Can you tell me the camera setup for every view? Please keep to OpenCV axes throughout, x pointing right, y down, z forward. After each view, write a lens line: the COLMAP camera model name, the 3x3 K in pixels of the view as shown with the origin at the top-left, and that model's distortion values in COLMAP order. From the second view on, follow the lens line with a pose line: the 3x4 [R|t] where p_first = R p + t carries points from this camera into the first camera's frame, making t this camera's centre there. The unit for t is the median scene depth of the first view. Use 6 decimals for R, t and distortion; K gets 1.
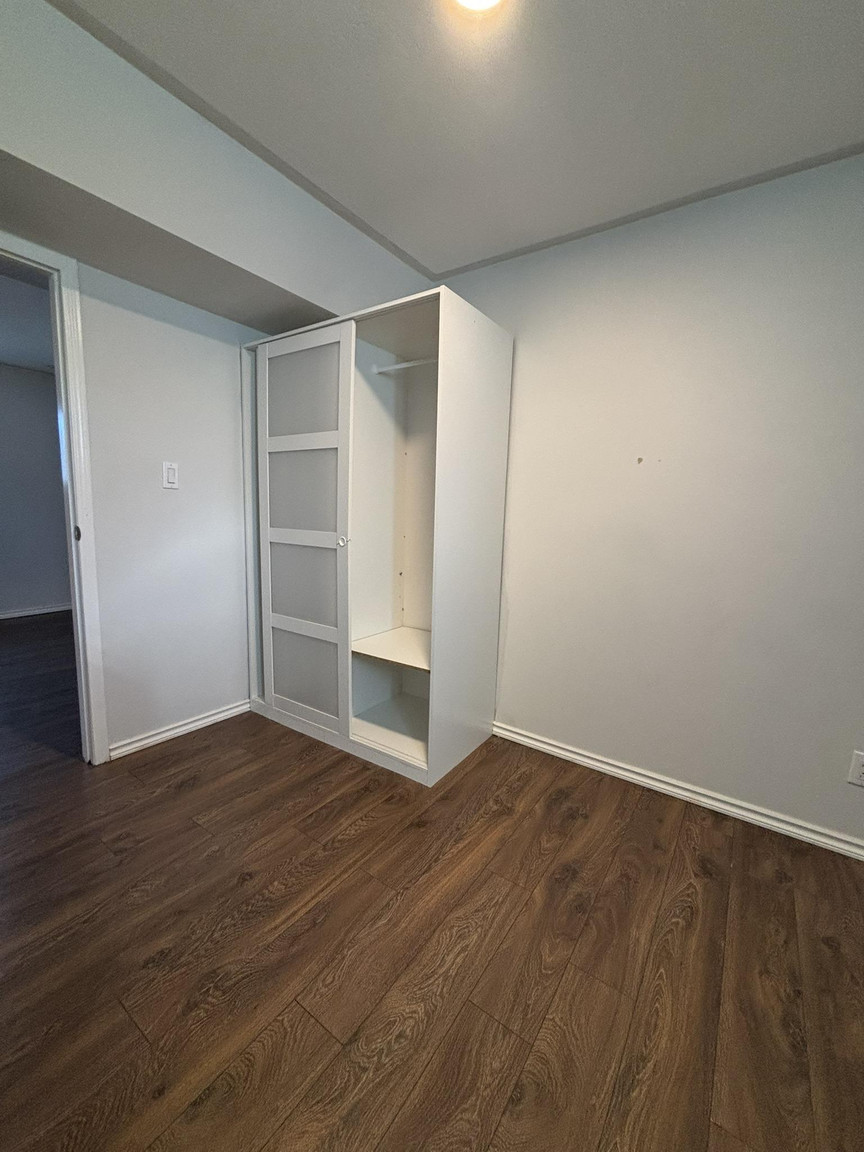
lens RADIAL K [[465.2, 0, 429.5], [0, 465.2, 575.1], [0, 0, 1]] dist [0.012190, -0.000603]
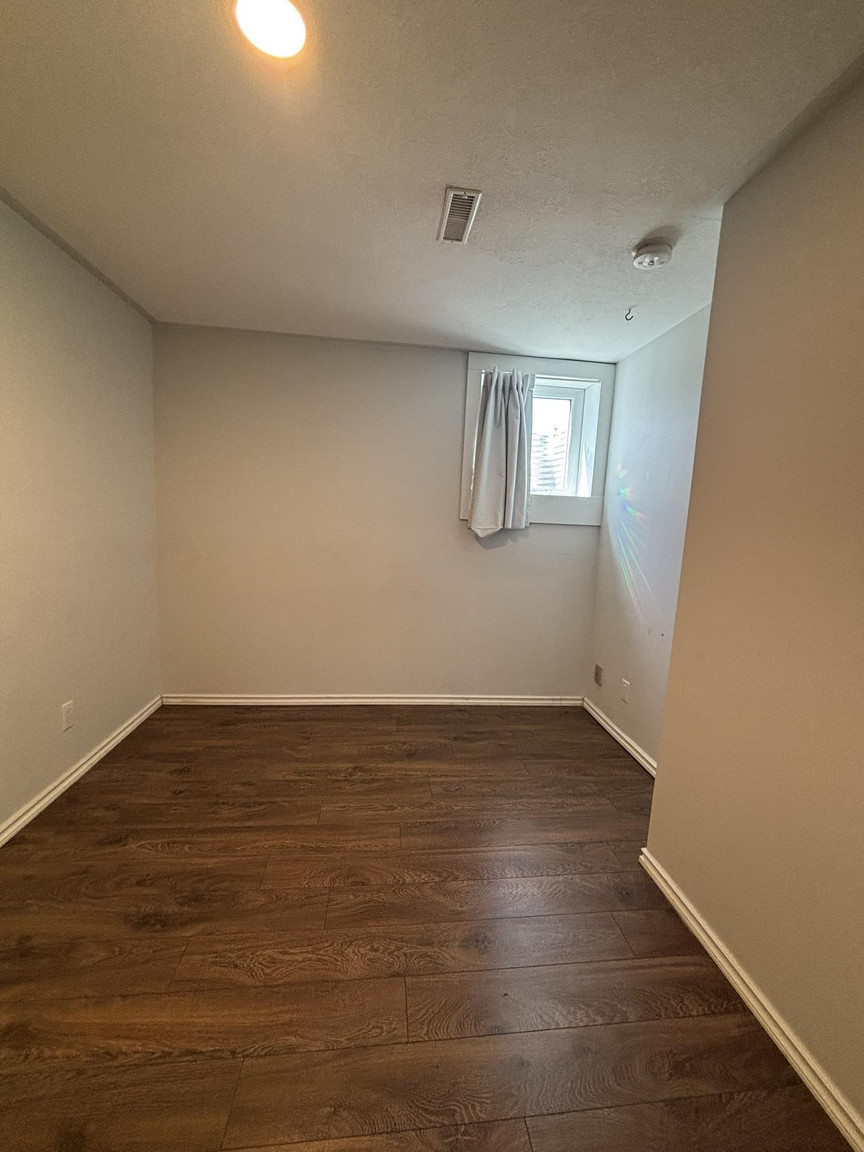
lens RADIAL K [[465.2, 0, 432.2], [0, 465.2, 576.2], [0, 0, 1]] dist [0.012190, -0.000603]
pose [[-0.661242, -0.157306, 0.733494, -0.774193], [0.027372, 0.972057, 0.233145, -0.289884], [-0.749673, 0.174243, -0.638459, 1.209659]]
